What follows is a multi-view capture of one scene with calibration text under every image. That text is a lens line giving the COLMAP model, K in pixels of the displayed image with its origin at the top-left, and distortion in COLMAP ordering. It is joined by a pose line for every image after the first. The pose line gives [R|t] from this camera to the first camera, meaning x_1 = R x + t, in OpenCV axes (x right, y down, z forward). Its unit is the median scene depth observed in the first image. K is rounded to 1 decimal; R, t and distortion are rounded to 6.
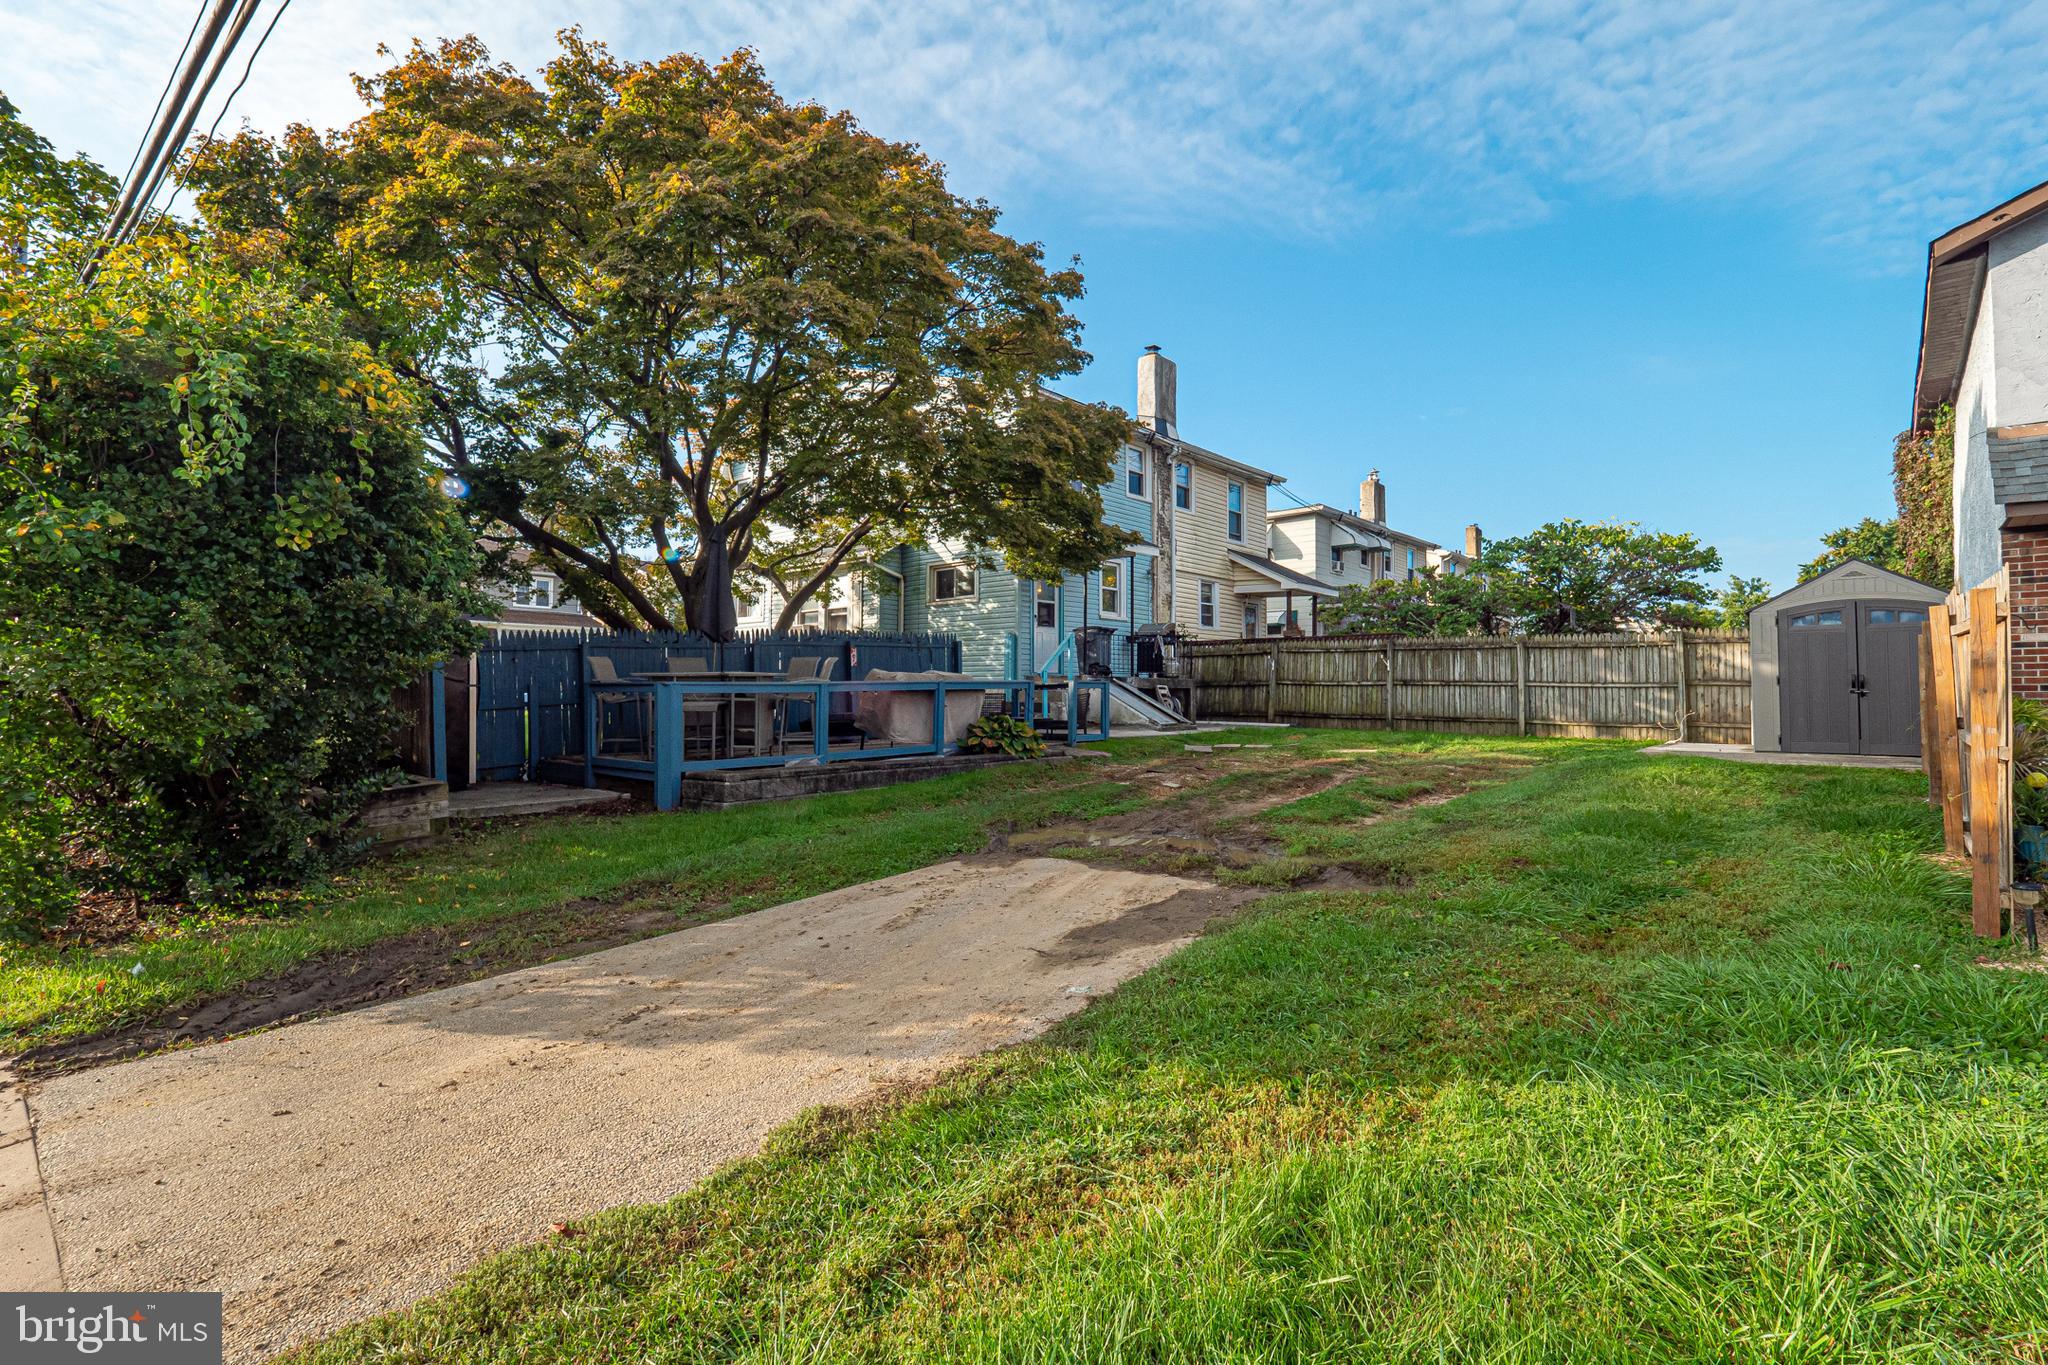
lens RADIAL K [[980.5, 0, 1024.0], [0, 980.5, 682.5], [0, 0, 1]] dist [-0.000505, -0.000530]
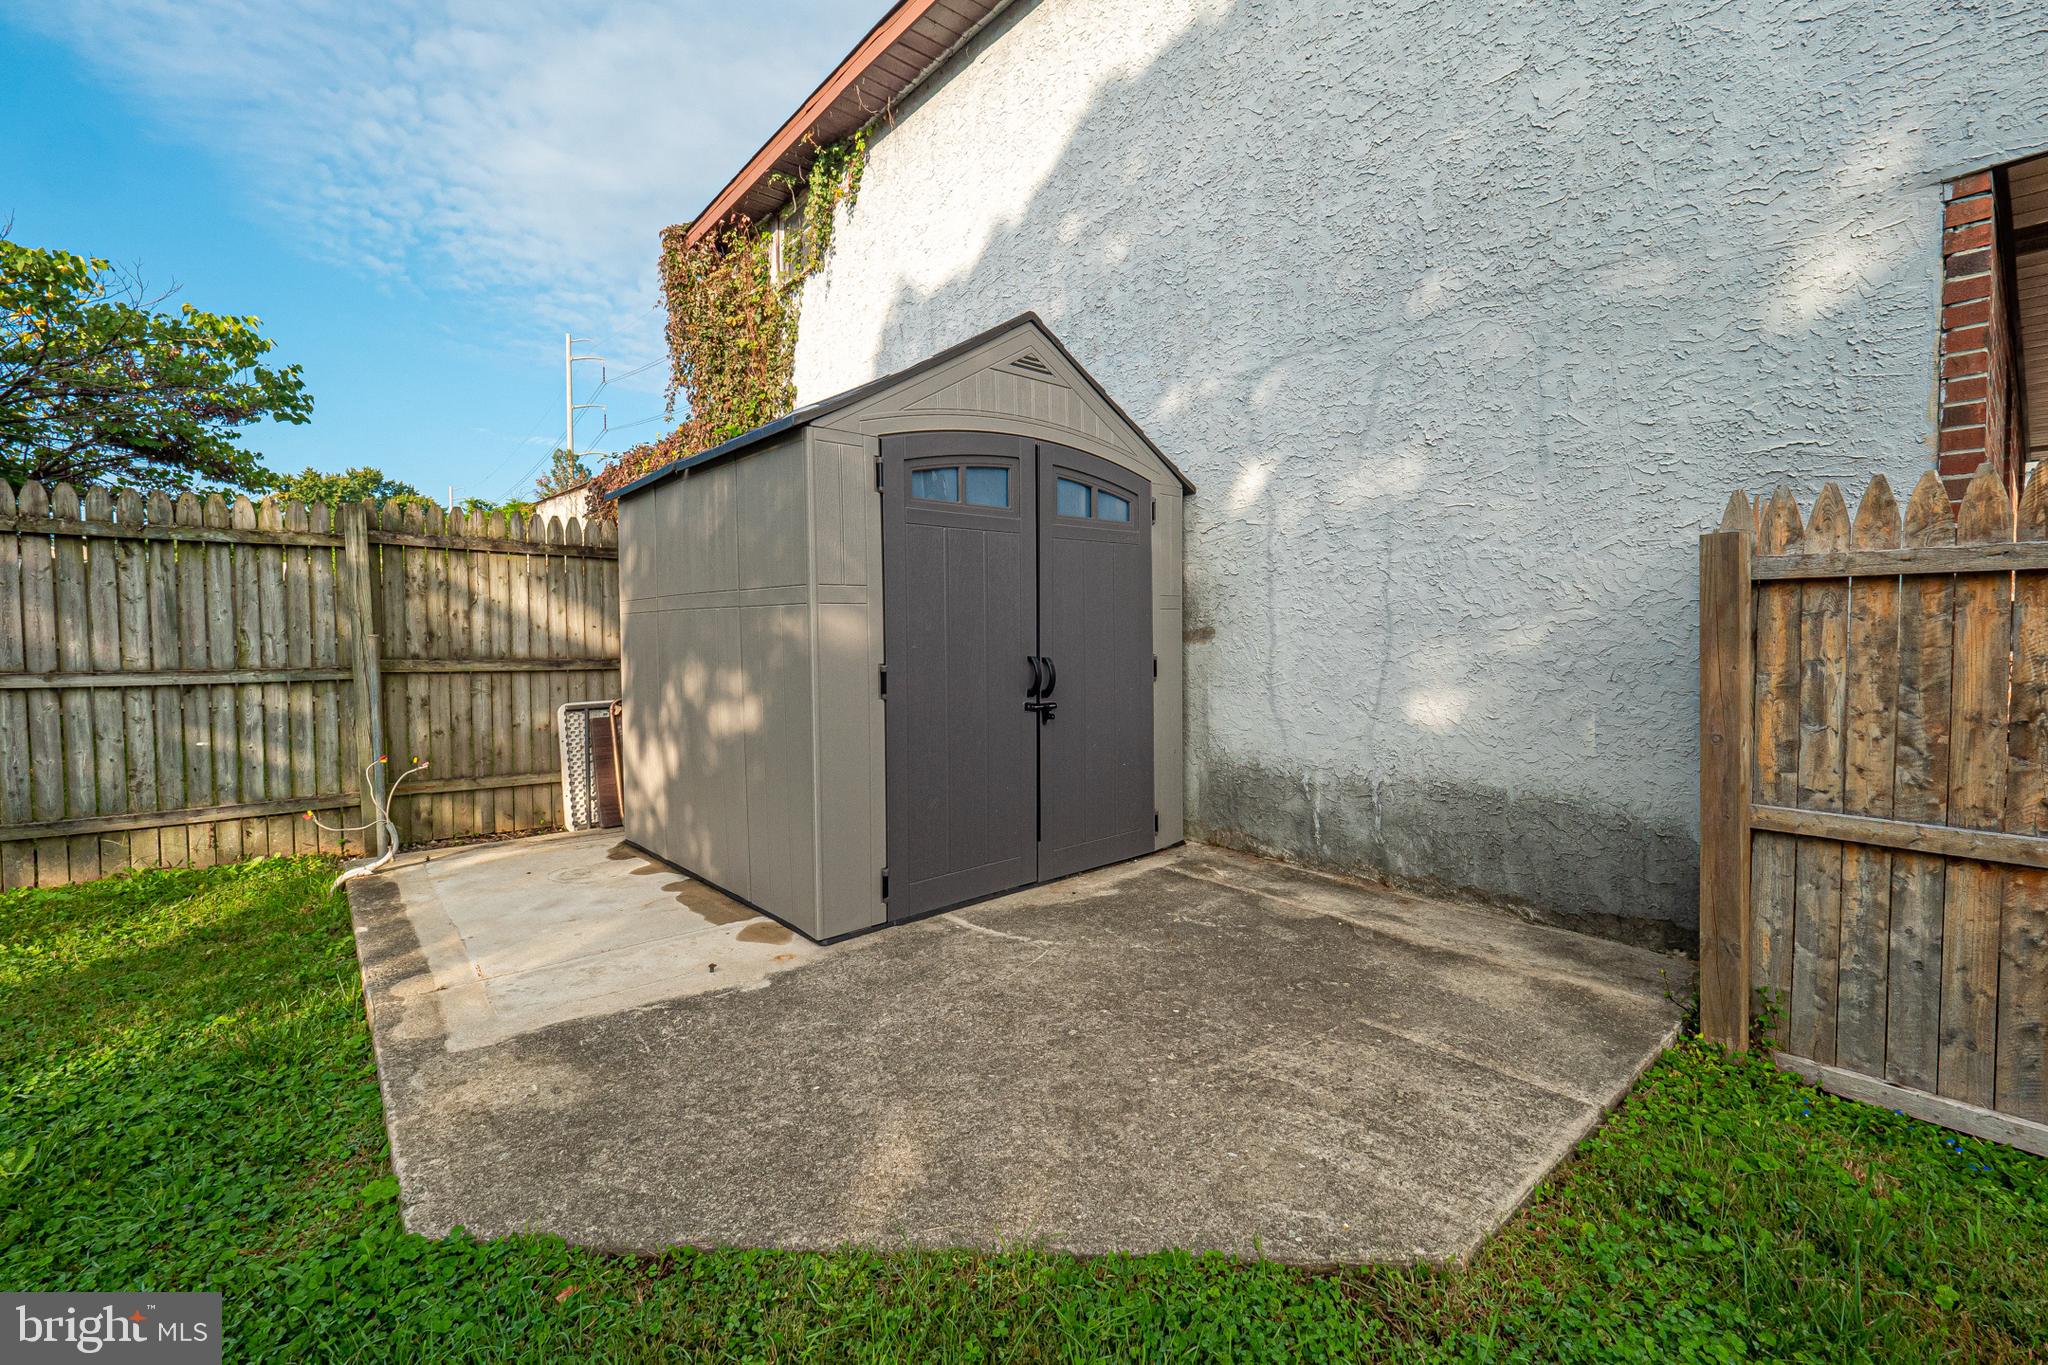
lens RADIAL K [[855.8, 0, 1024.0], [0, 855.8, 682.5], [0, 0, 1]] dist [-0.016574, 0.000191]
pose [[0.165020, -0.063524, 0.984243, 0.442094], [-0.019502, 0.997518, 0.067650, -0.017475], [-0.986097, -0.030358, 0.163371, 0.753787]]
